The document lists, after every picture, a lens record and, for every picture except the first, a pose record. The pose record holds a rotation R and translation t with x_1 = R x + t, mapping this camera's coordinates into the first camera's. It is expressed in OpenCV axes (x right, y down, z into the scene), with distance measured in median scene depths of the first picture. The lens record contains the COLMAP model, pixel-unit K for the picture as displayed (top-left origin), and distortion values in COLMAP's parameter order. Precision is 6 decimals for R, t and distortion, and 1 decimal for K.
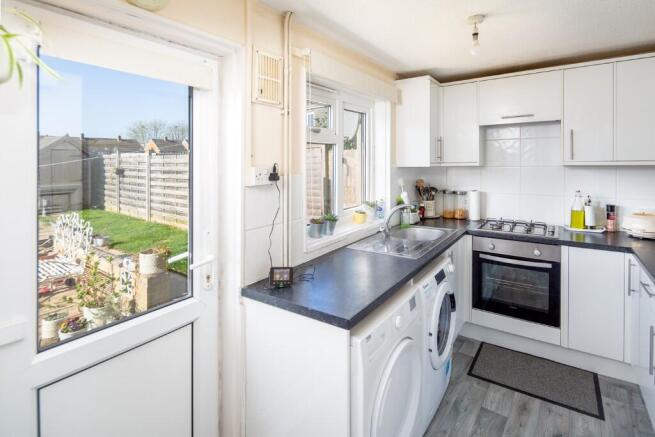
lens RADIAL K [[316.8, 0, 336.1], [0, 316.8, 219.8], [0, 0, 1]] dist [0.002434, -0.000159]
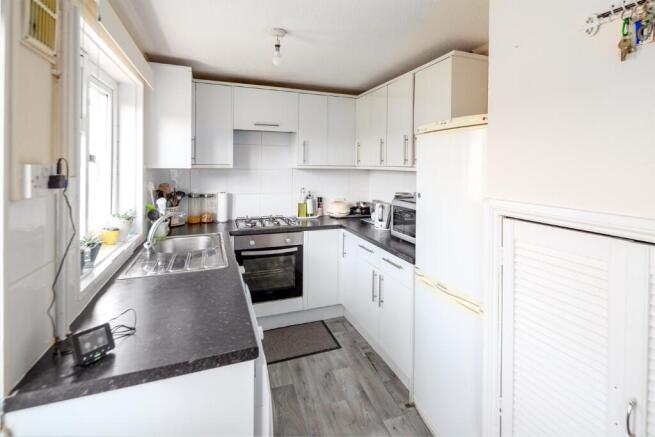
lens RADIAL K [[316.8, 0, 336.1], [0, 316.8, 219.8], [0, 0, 1]] dist [0.002434, -0.000159]
pose [[0.557141, -0.123228, 0.821224, -0.241847], [0.133455, 0.989361, 0.057918, -0.018769], [-0.819624, 0.077328, 0.567659, 0.155746]]
